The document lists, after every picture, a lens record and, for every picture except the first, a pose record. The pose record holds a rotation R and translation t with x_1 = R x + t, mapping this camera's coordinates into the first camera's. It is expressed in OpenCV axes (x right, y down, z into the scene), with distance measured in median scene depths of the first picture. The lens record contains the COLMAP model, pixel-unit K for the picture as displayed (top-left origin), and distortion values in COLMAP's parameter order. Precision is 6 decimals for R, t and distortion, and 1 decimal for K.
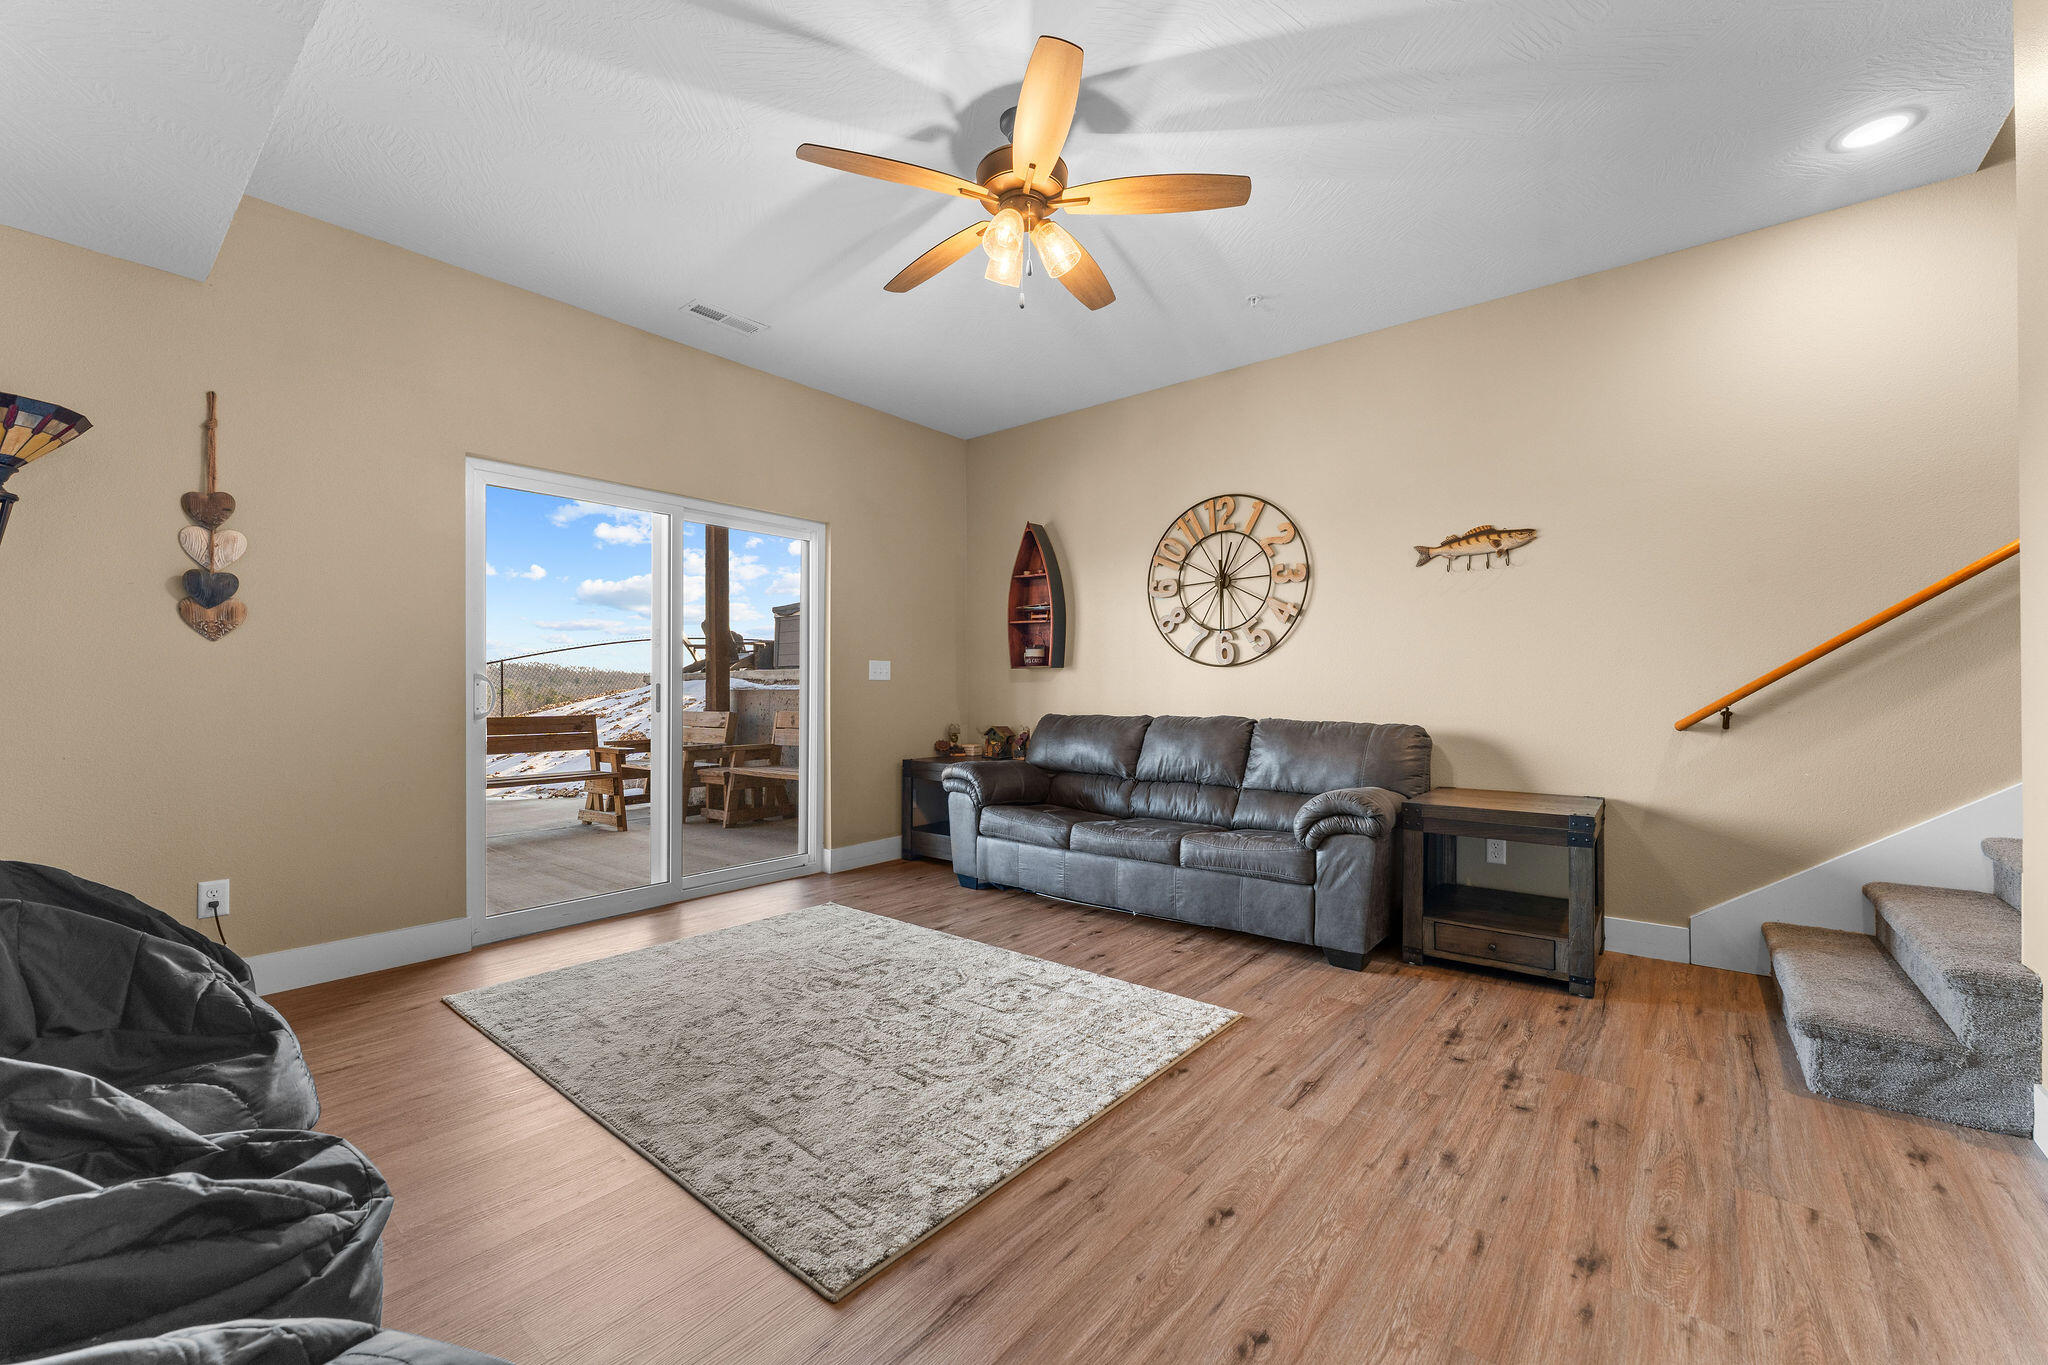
lens RADIAL K [[814.2, 0, 1020.8], [0, 814.2, 685.7], [0, 0, 1]] dist [-0.002433, -0.000283]
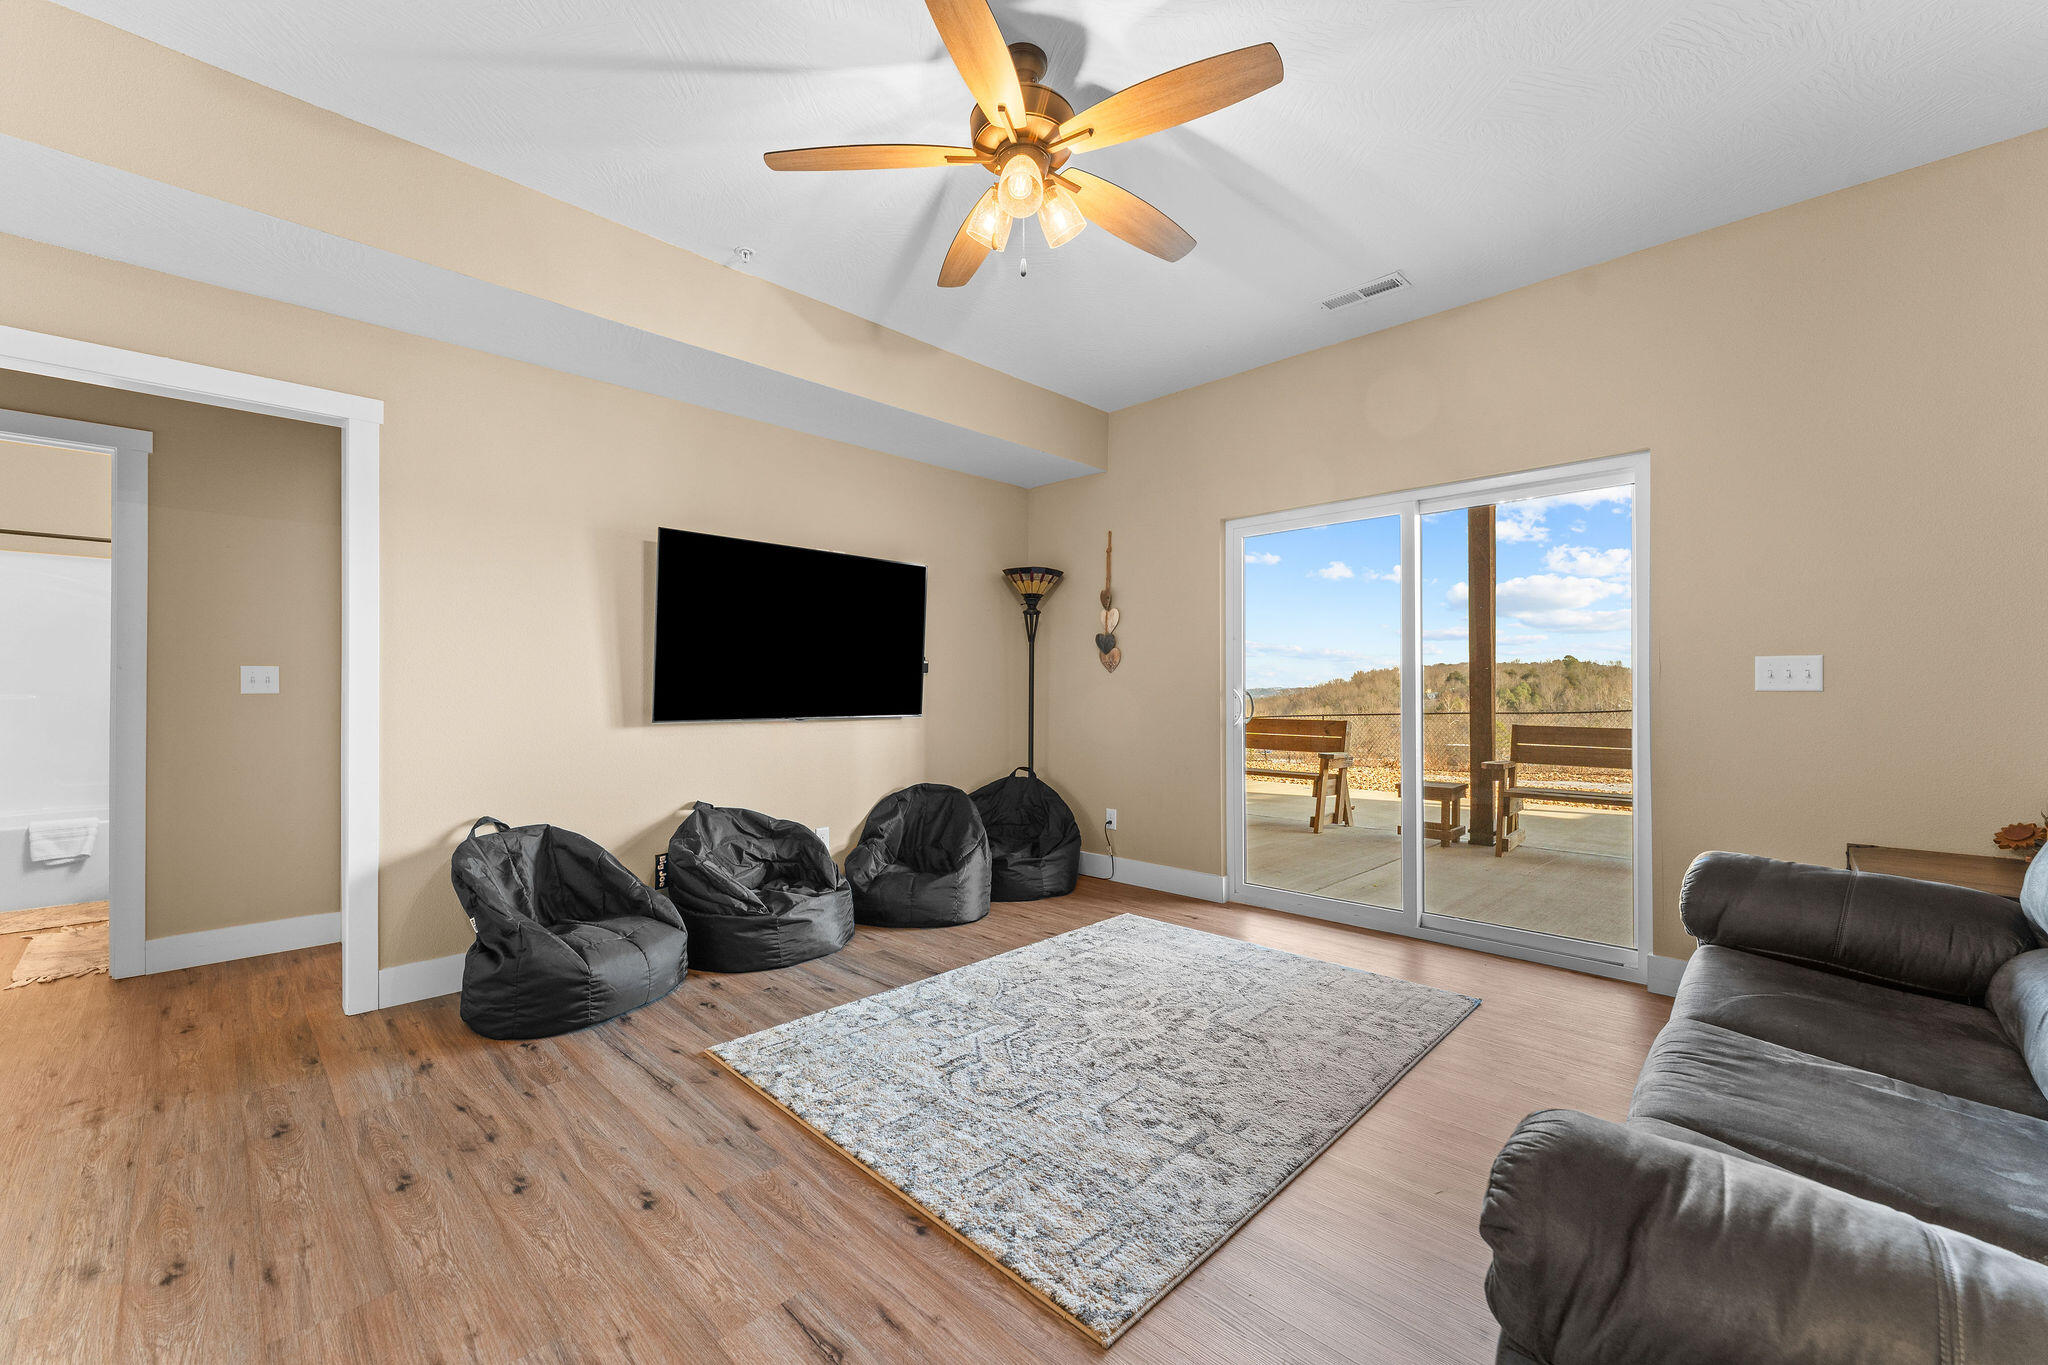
lens RADIAL K [[814.2, 0, 1021.1], [0, 814.2, 685.9], [0, 0, 1]] dist [-0.002433, -0.000283]
pose [[-0.087967, -0.004161, -0.996115, 0.875079], [0.006487, 0.999968, -0.004750, -0.021699], [0.996102, -0.006880, -0.087937, 1.082296]]
